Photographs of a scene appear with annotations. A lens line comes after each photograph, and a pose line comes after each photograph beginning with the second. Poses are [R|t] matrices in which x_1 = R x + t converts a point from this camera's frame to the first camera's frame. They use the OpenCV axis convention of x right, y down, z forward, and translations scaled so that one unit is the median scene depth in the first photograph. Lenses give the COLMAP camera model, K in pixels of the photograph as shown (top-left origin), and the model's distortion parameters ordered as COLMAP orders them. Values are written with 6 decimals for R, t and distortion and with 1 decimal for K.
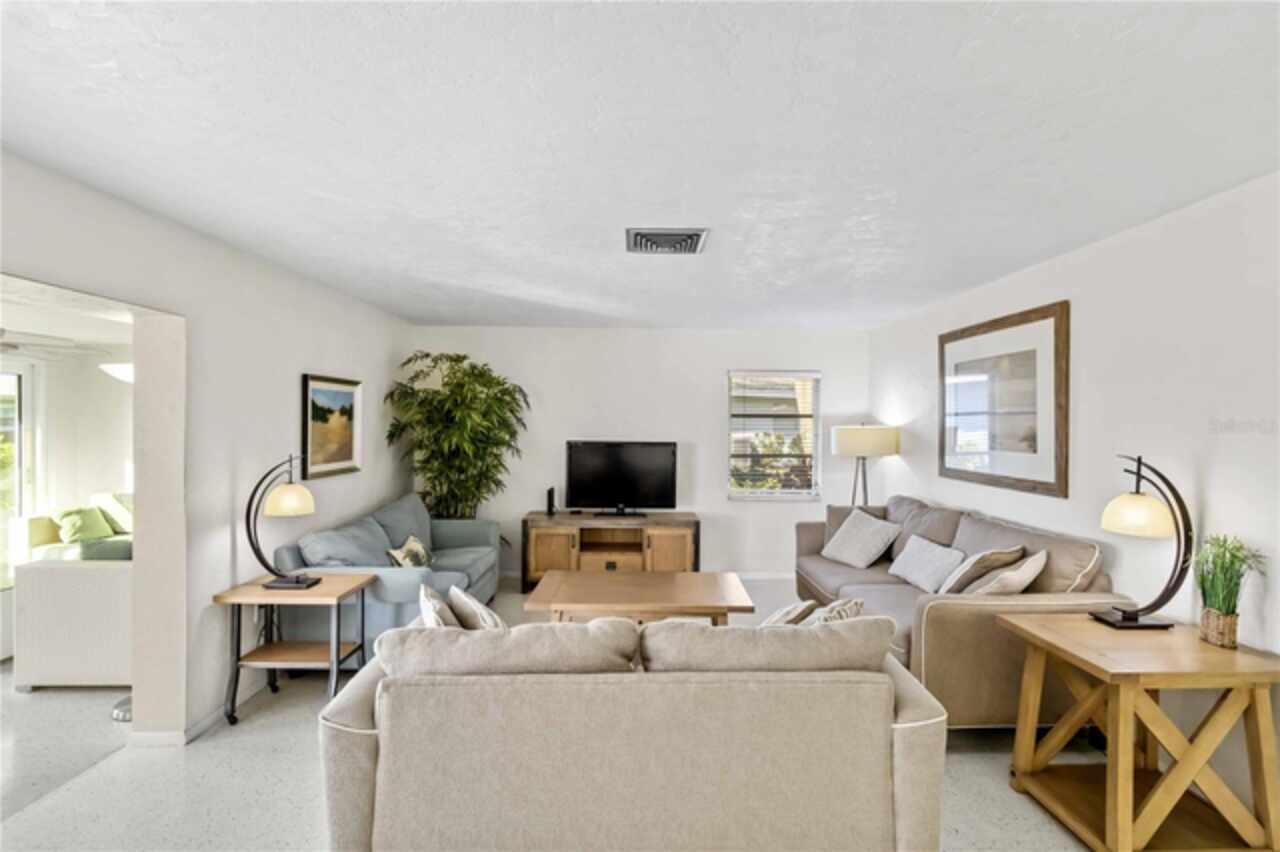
lens RADIAL K [[614.2, 0, 644.4], [0, 614.2, 431.2], [0, 0, 1]] dist [0.003262, 0.000927]
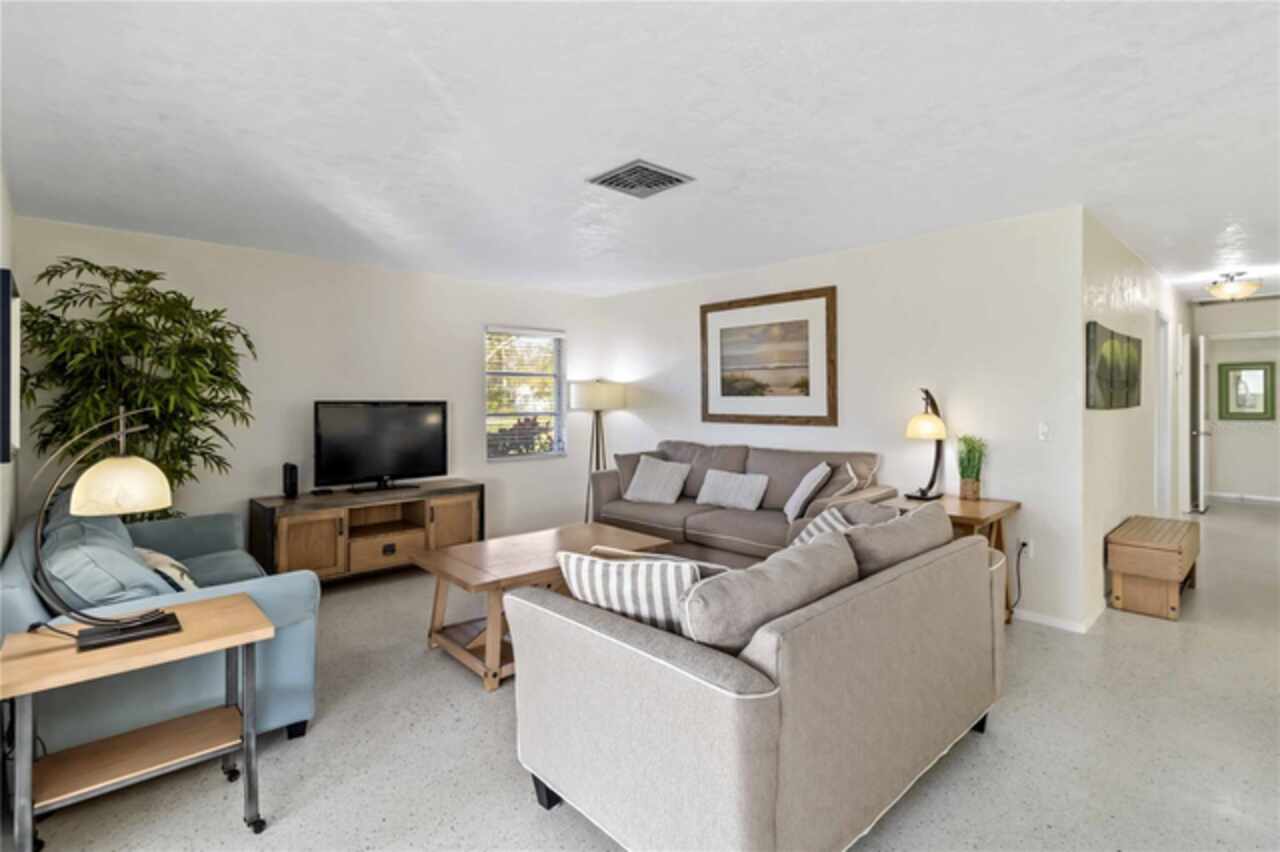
lens RADIAL K [[614.2, 0, 647.5], [0, 614.2, 399.8], [0, 0, 1]] dist [0.003262, 0.000927]
pose [[0.742043, -0.014103, 0.670204, -0.406689], [0.020494, 0.999789, -0.001652, 0.029416], [-0.670039, 0.014961, 0.742176, 0.170856]]
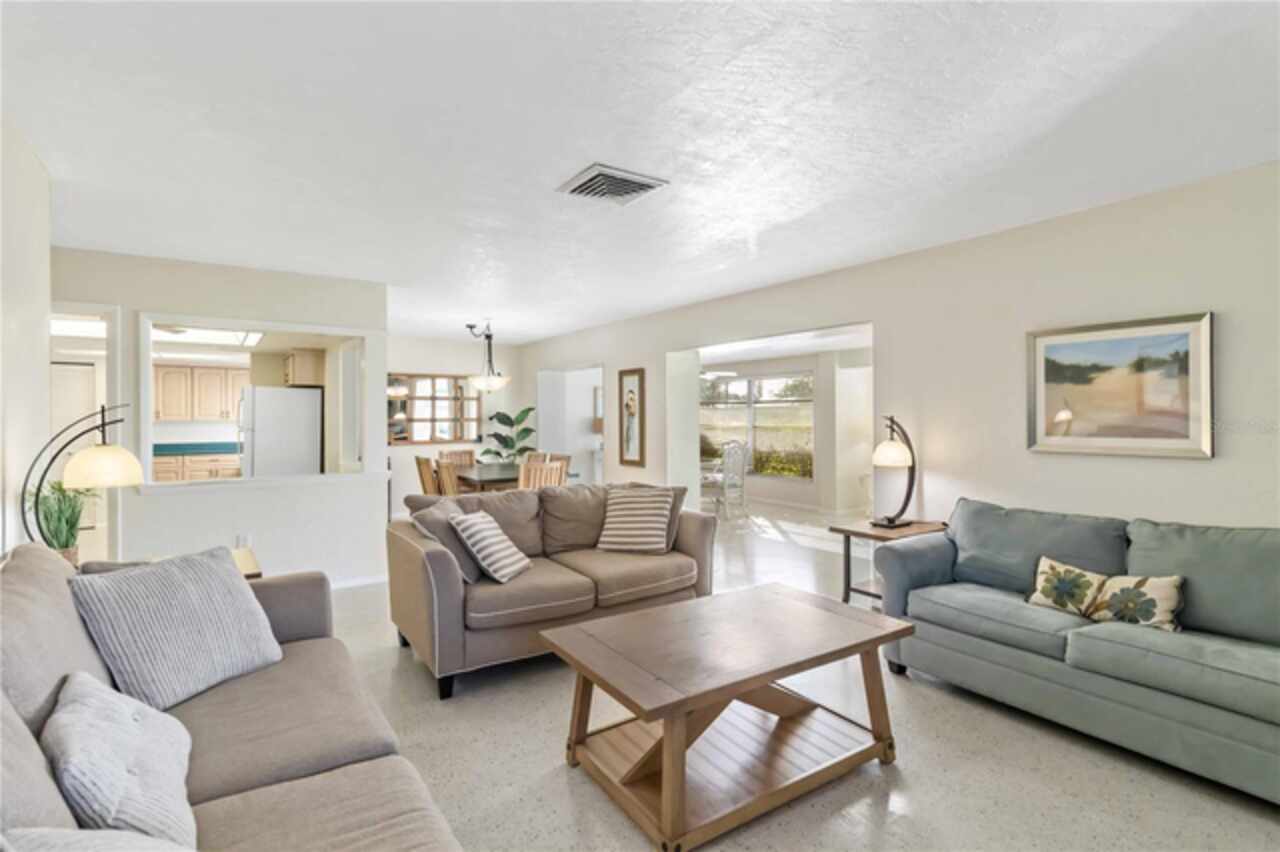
lens RADIAL K [[614.2, 0, 647.6], [0, 614.2, 421.9], [0, 0, 1]] dist [0.003262, 0.000927]
pose [[-0.842080, 0.001013, -0.539352, 0.327583], [-0.009581, 0.999812, 0.016836, 0.023126], [0.539268, 0.019345, -0.841912, 1.209634]]
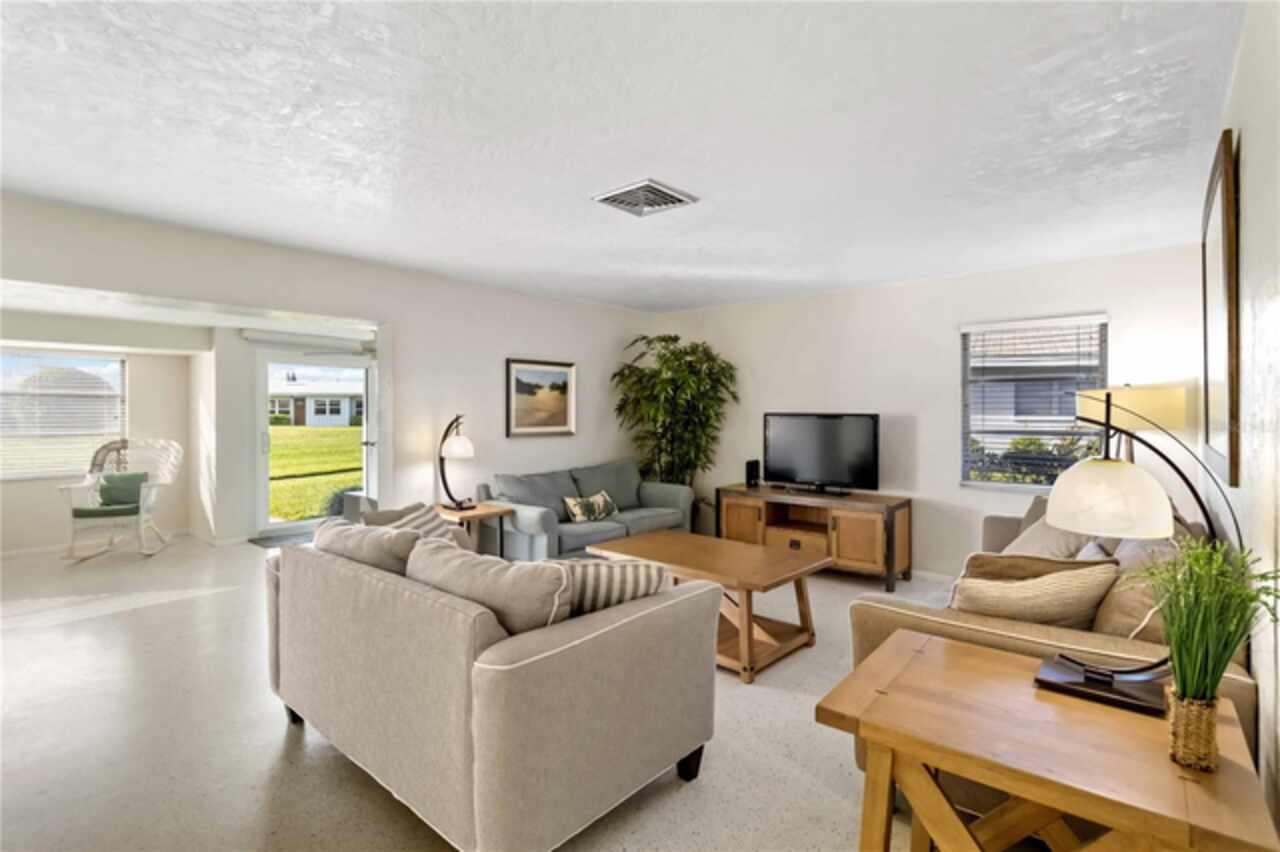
lens RADIAL K [[614.2, 0, 642.9], [0, 614.2, 413.8], [0, 0, 1]] dist [0.003262, 0.000927]
pose [[0.748874, -0.006628, -0.662680, 0.460490], [-0.002464, 0.999915, -0.012787, 0.036833], [0.662708, 0.011209, 0.748794, 0.162301]]
